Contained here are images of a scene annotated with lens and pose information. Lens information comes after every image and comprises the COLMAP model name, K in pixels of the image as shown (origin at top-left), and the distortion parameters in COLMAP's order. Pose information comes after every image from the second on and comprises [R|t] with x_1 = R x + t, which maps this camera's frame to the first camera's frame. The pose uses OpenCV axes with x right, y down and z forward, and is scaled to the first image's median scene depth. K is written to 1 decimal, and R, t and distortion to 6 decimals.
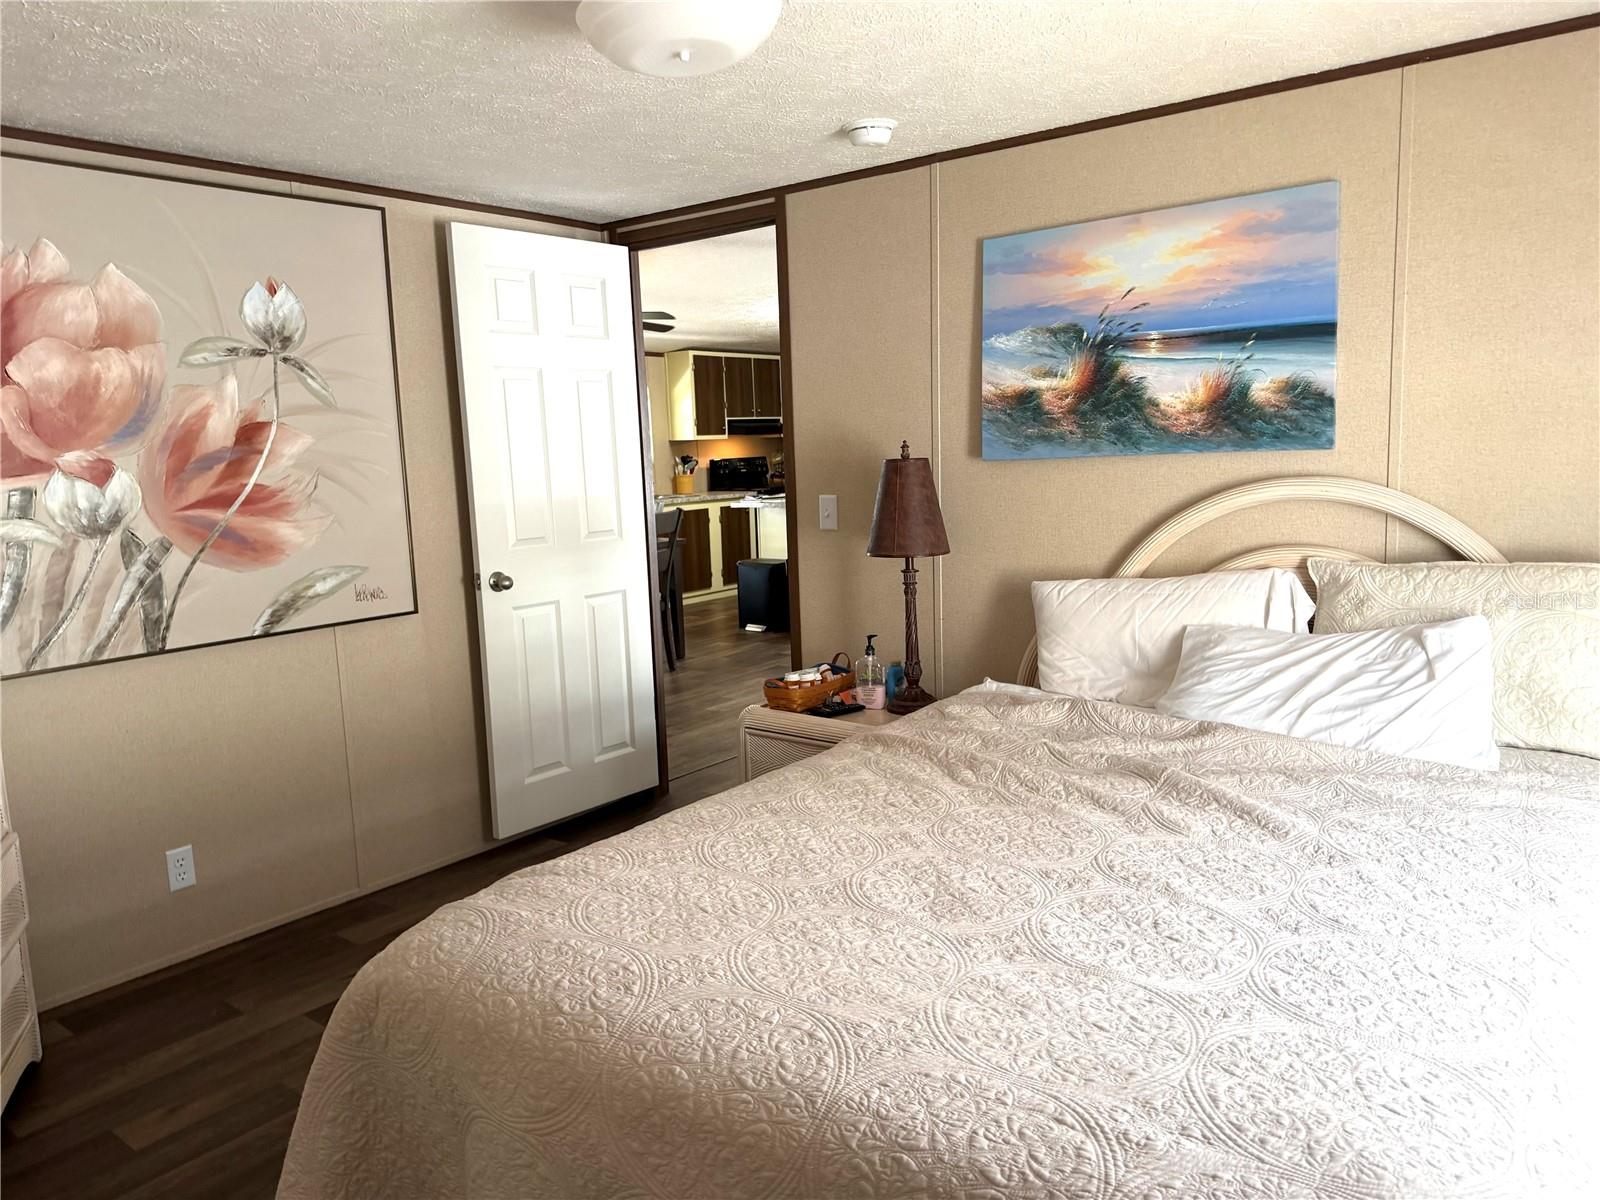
lens RADIAL K [[1137.7, 0, 800.7], [0, 1137.7, 607.5], [0, 0, 1]] dist [0.057826, -0.085303]
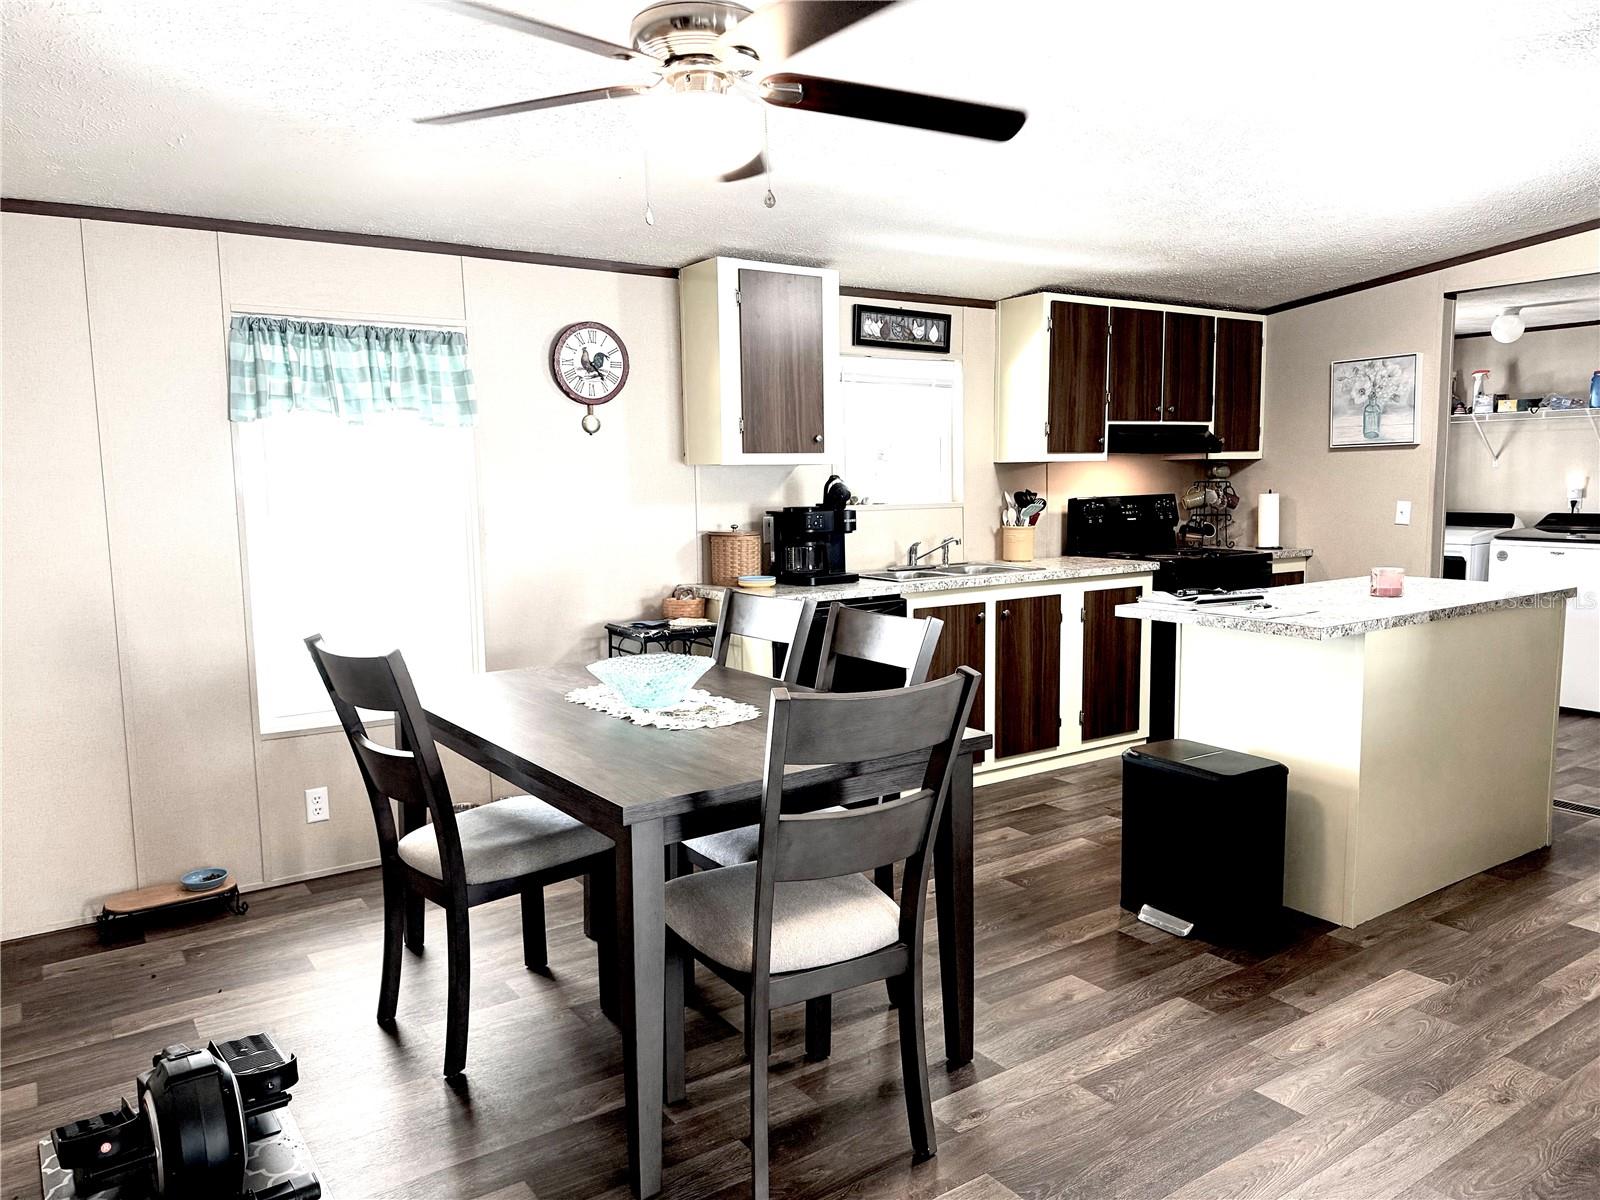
lens RADIAL K [[1137.7, 0, 797.3], [0, 1137.7, 598.0], [0, 0, 1]] dist [0.057826, -0.085303]
pose [[0.952109, 0.056970, -0.300404, -0.038814], [-0.064475, 0.997805, -0.015119, -0.068340], [0.298883, 0.033764, 0.953692, 0.461311]]
